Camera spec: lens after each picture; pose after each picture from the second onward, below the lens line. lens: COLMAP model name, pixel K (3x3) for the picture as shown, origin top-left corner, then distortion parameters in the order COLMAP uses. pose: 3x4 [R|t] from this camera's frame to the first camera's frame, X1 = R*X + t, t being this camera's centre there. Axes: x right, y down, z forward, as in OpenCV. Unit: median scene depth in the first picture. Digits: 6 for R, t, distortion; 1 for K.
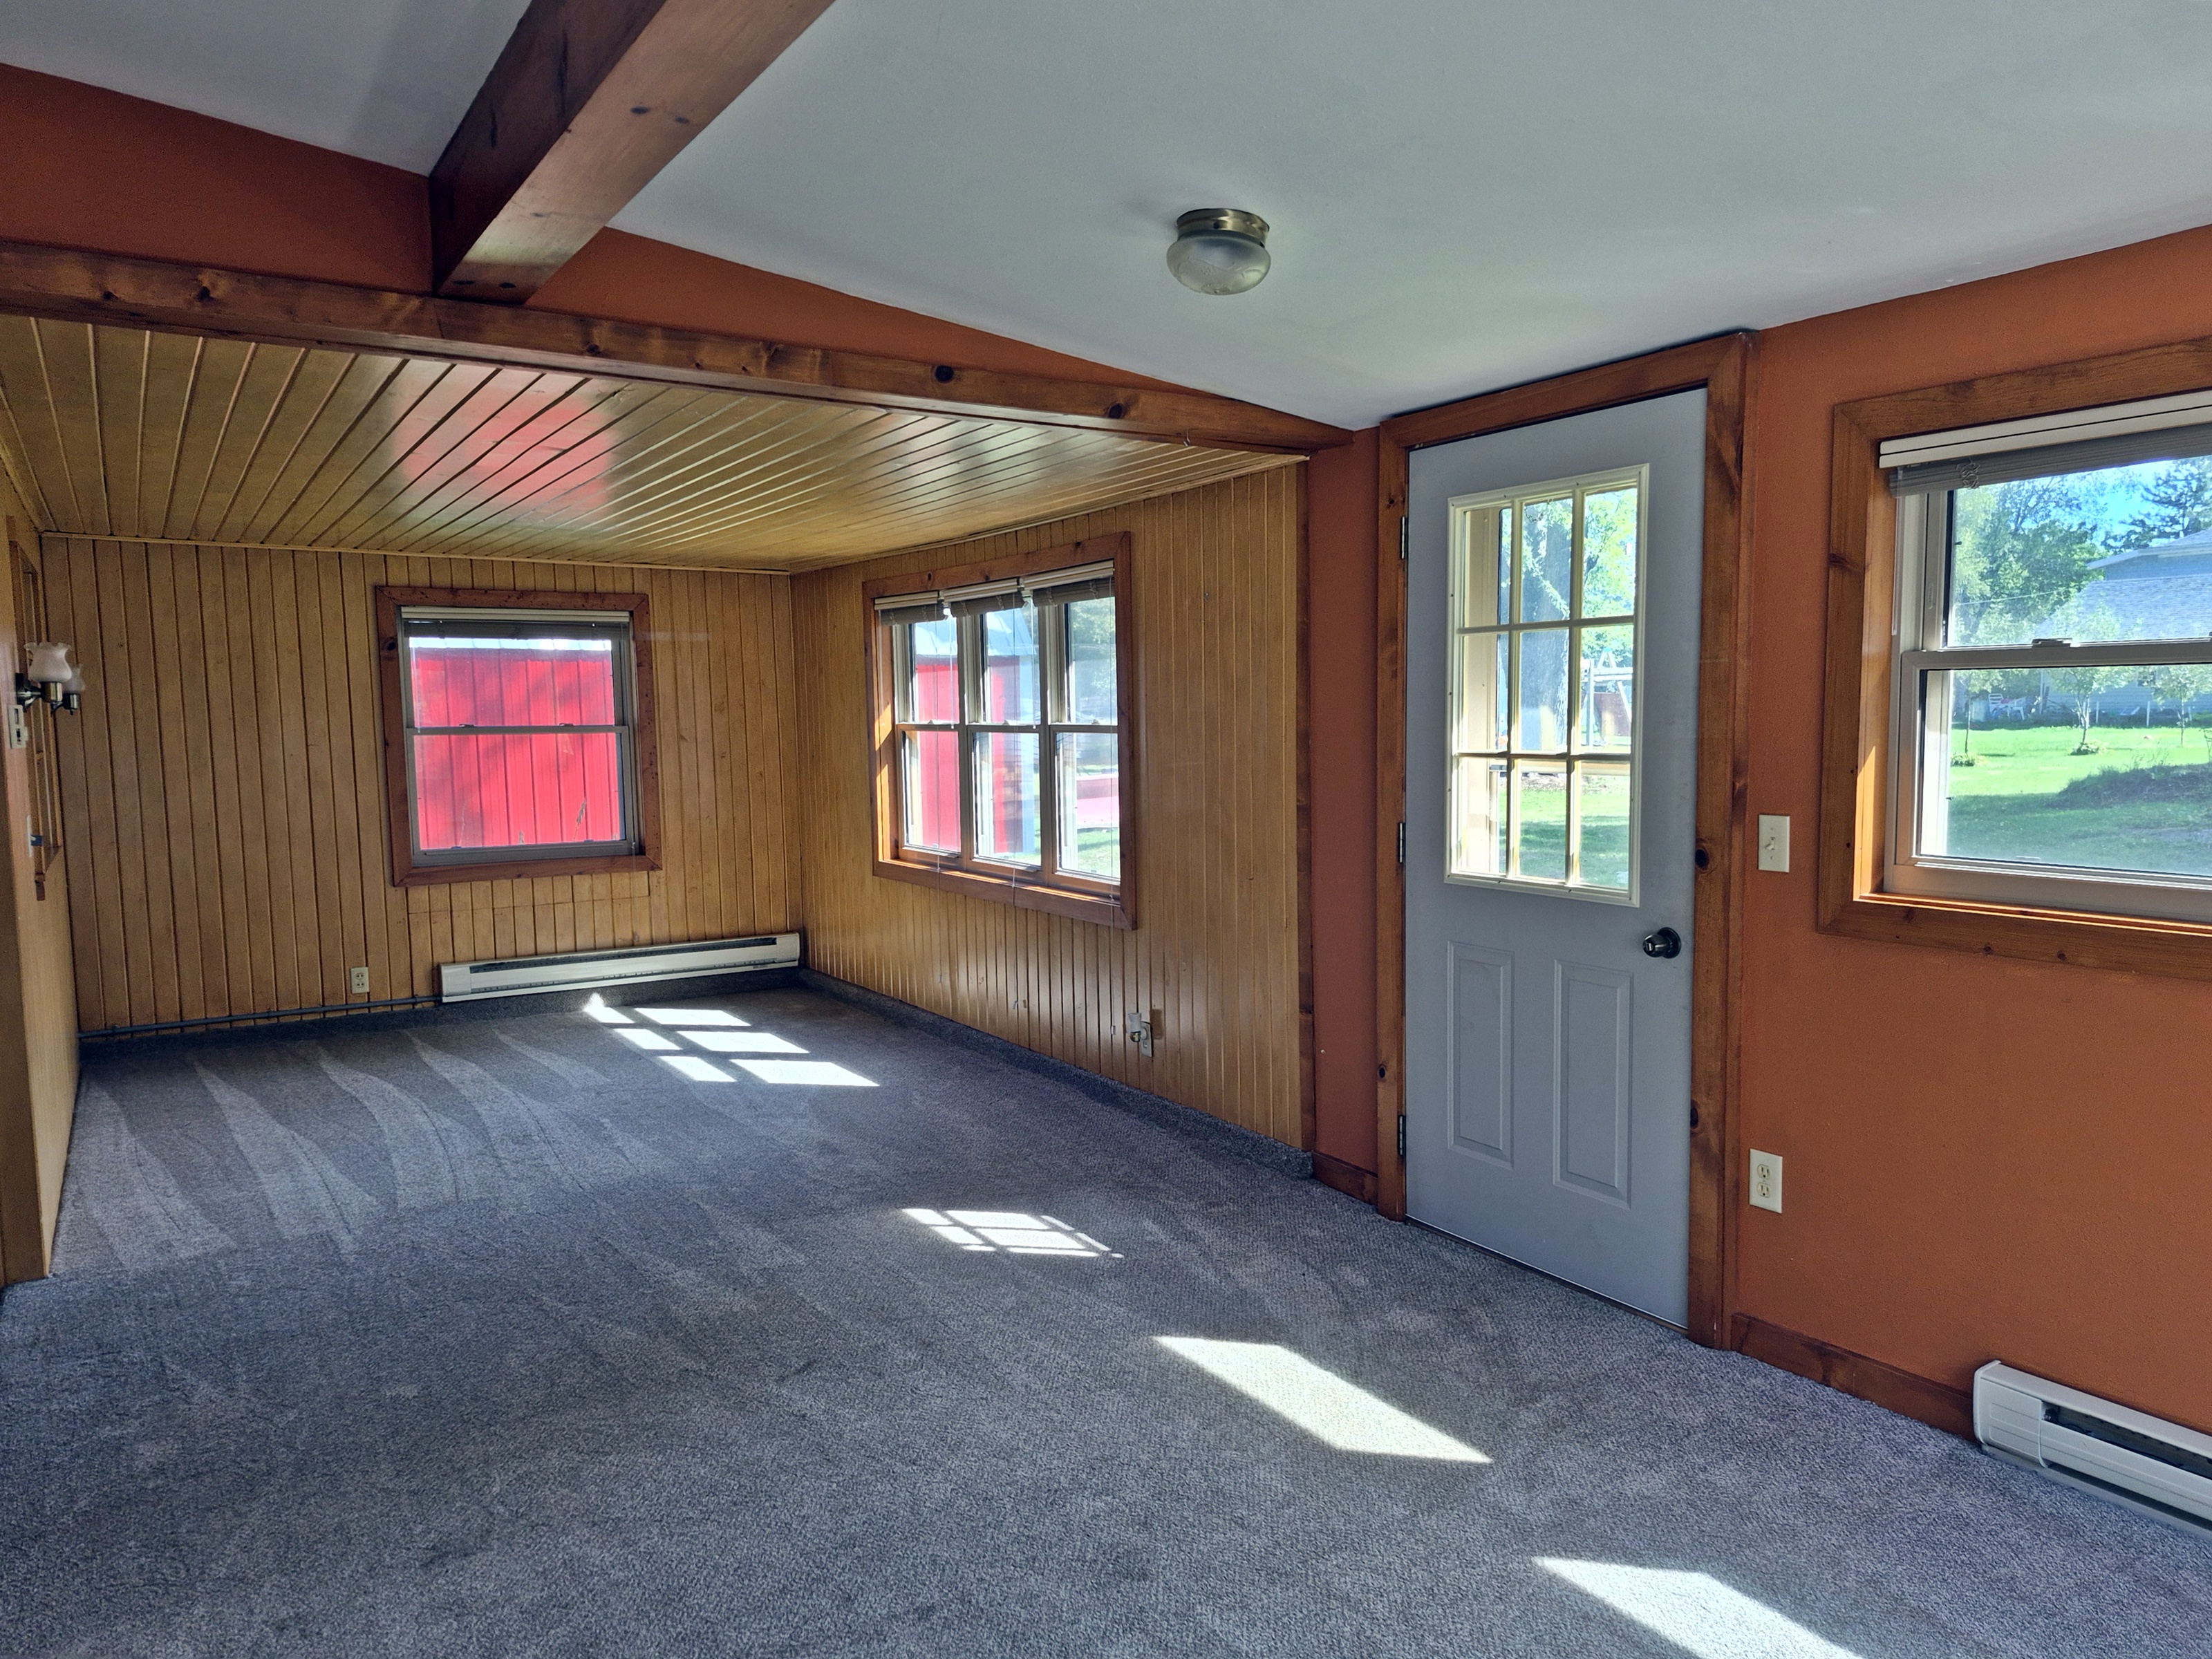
lens RADIAL K [[1527.9, 0, 1102.3], [0, 1527.9, 847.0], [0, 0, 1]] dist [0.098275, -0.092575]
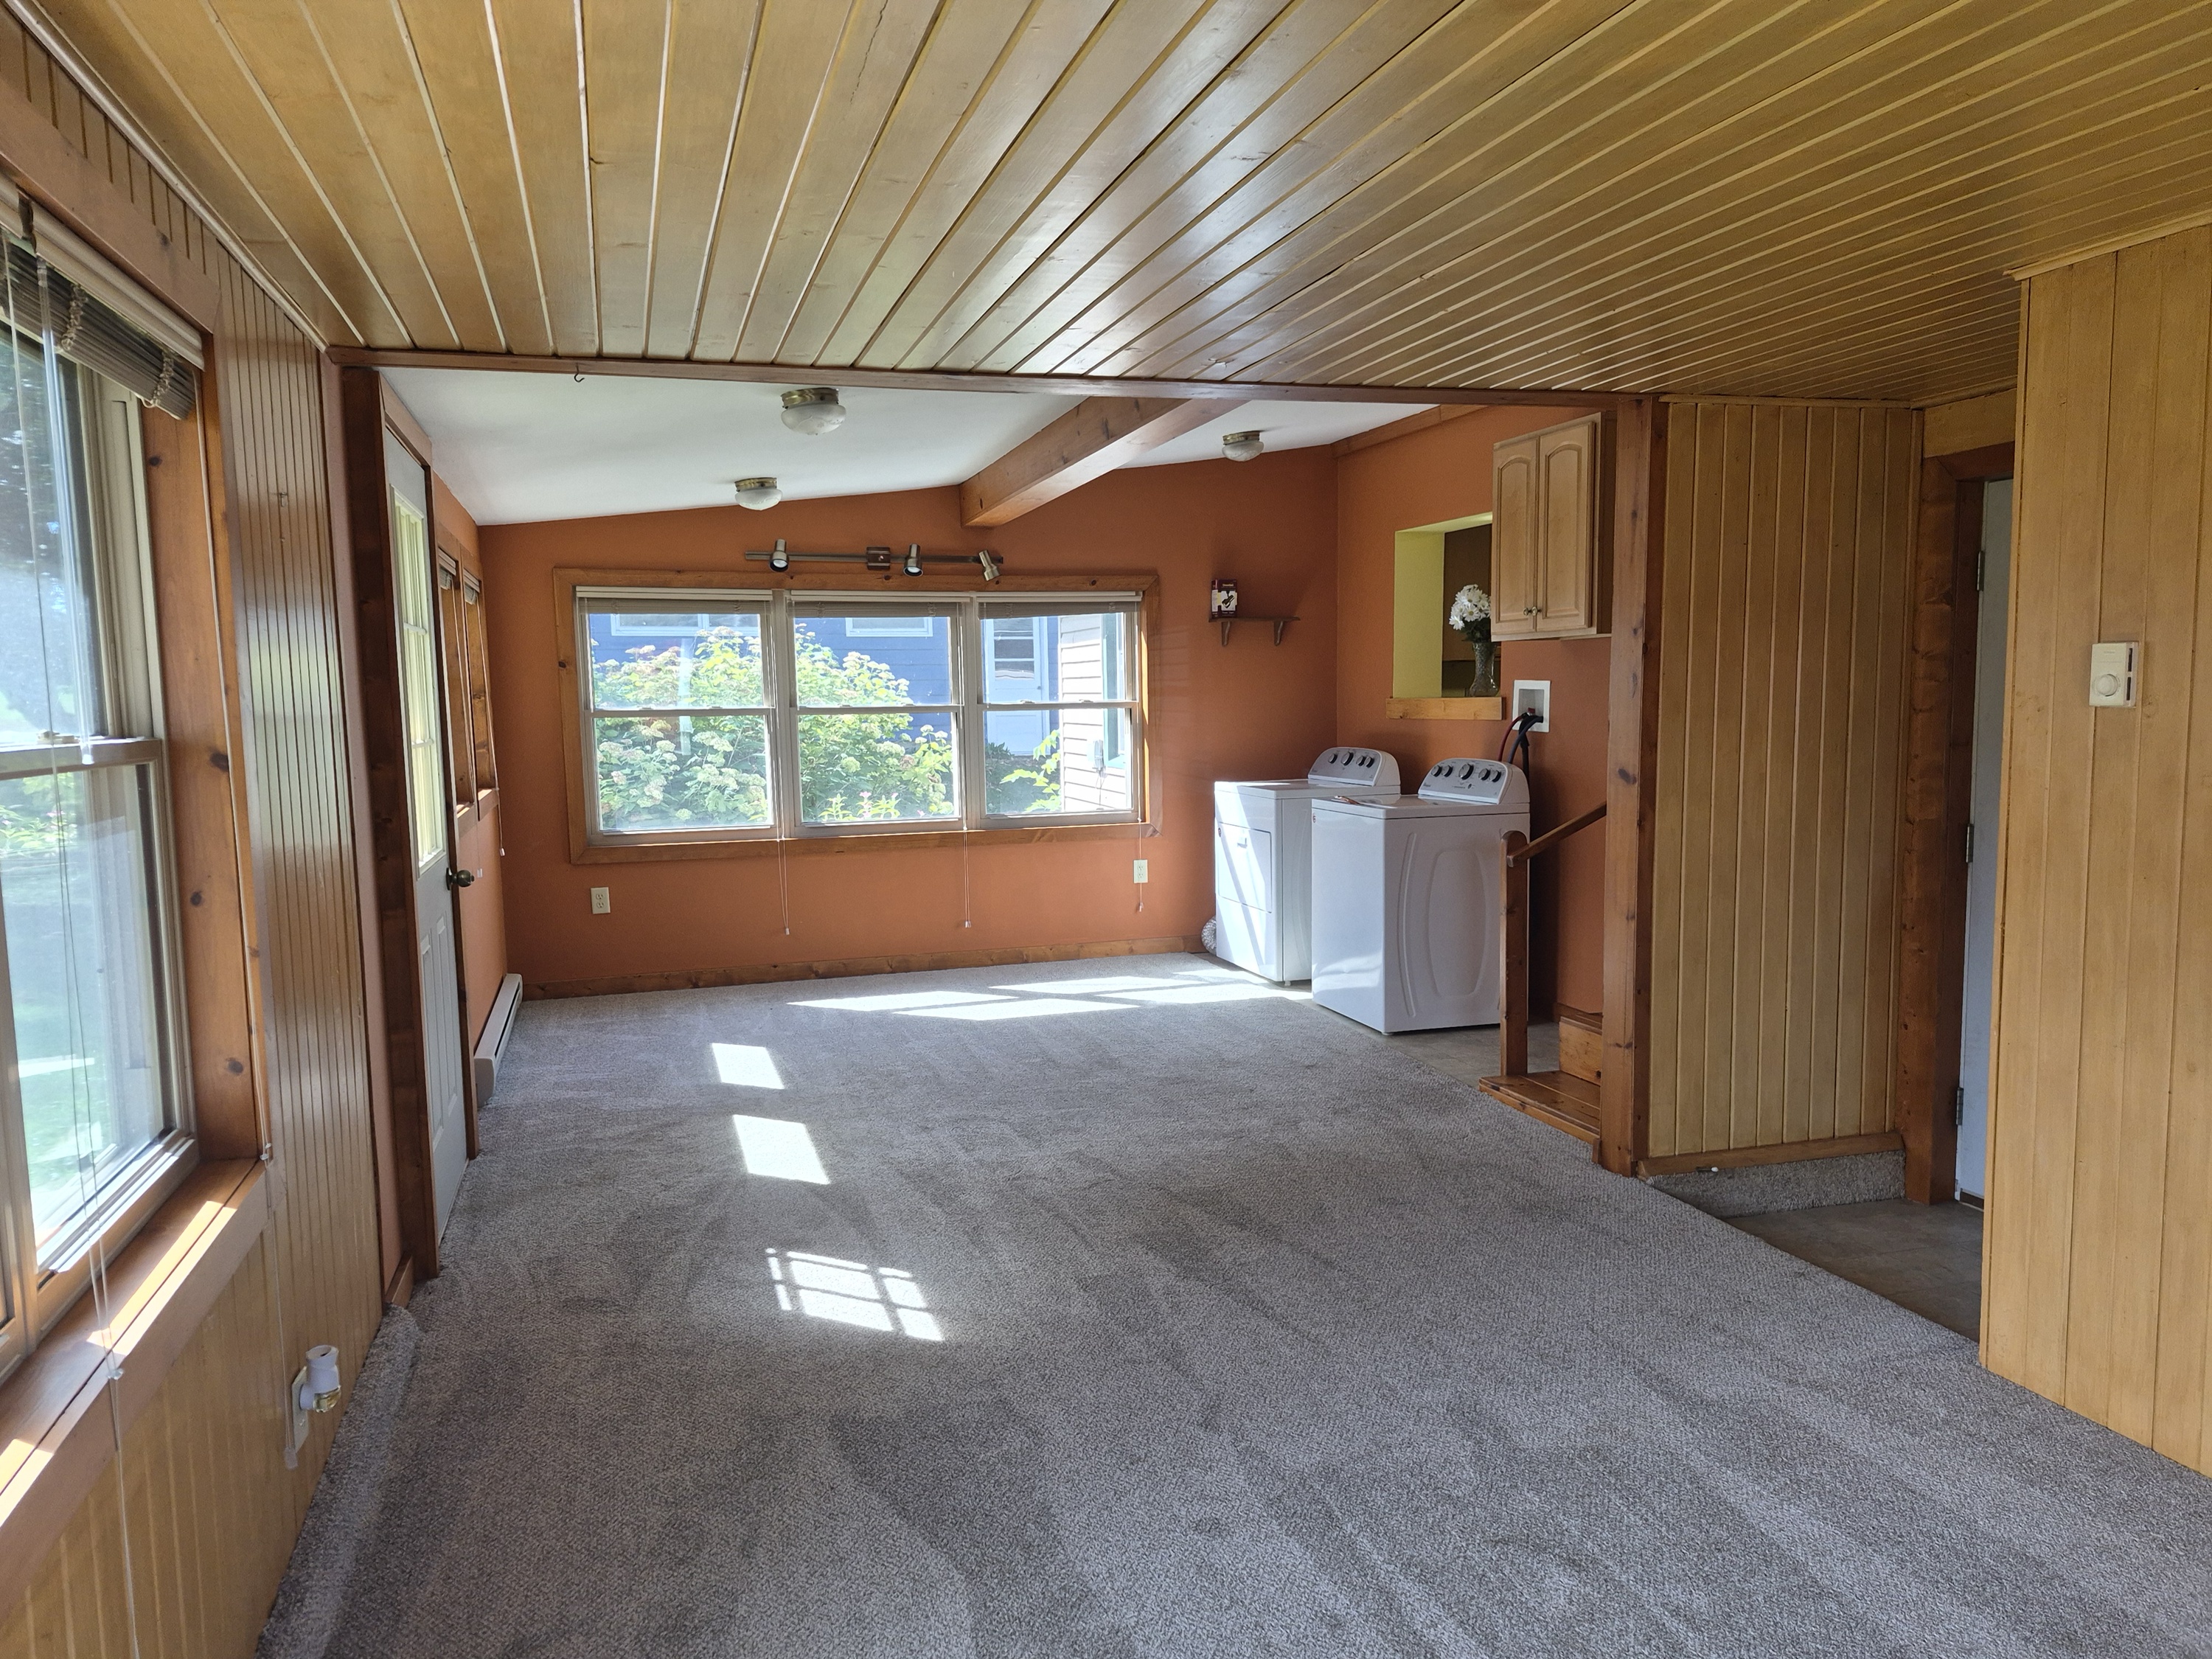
lens RADIAL K [[1527.9, 0, 1102.3], [0, 1527.9, 847.0], [0, 0, 1]] dist [0.098275, -0.092575]
pose [[-0.971240, 0.009358, 0.237920, -0.426139], [0.053534, 0.982227, 0.179901, -0.153637], [-0.232008, 0.187464, -0.954479, 1.806731]]
